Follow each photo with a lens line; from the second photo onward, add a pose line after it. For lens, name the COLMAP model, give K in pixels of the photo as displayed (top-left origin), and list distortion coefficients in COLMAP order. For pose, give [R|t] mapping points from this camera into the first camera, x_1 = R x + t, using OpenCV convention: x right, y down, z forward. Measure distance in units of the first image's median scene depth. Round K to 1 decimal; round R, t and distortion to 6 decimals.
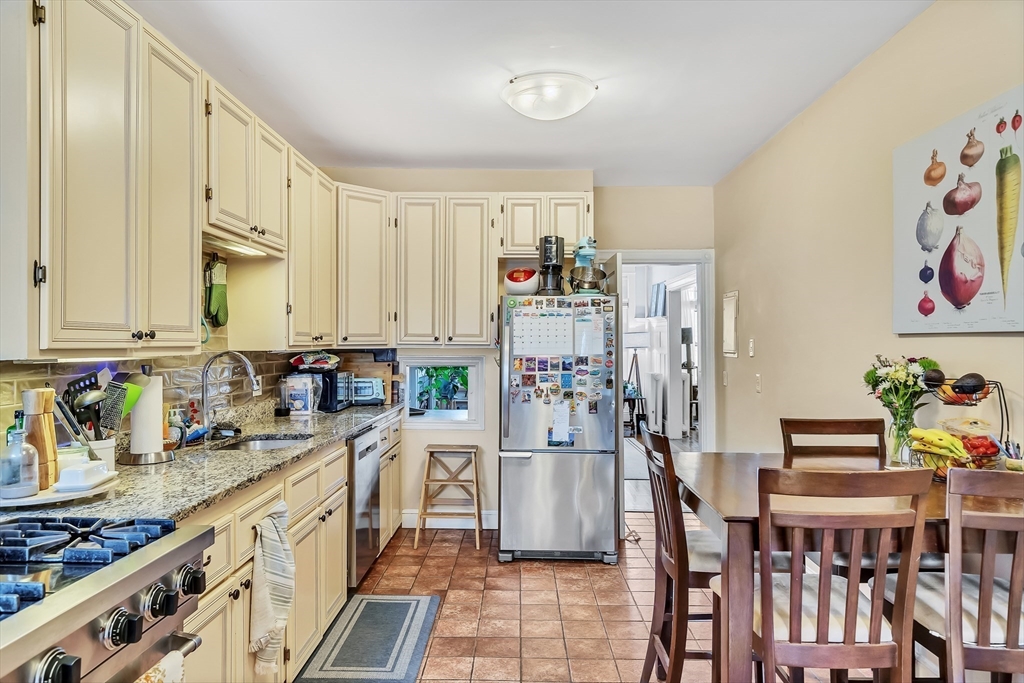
lens RADIAL K [[689.3, 0, 516.9], [0, 689.3, 338.4], [0, 0, 1]] dist [0.005391, 0.004110]
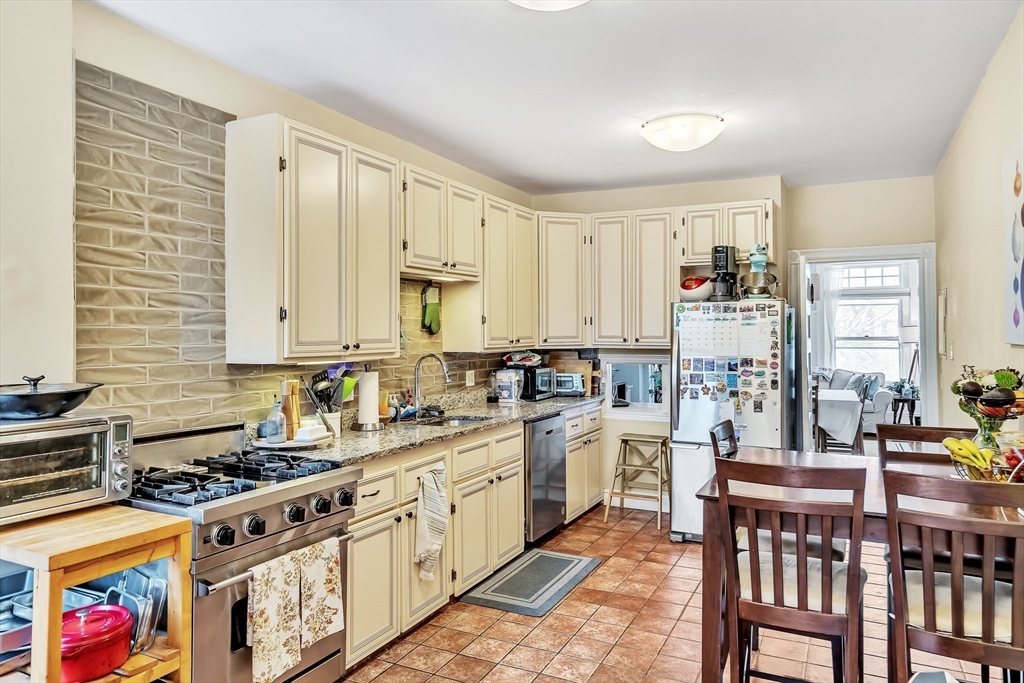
lens RADIAL K [[689.3, 0, 505.8], [0, 689.3, 325.0], [0, 0, 1]] dist [0.005391, 0.004110]
pose [[0.905012, -0.007716, -0.425317, 0.273875], [0.005438, 0.999964, -0.006569, -0.026008], [0.425352, 0.003632, 0.905021, -0.161898]]
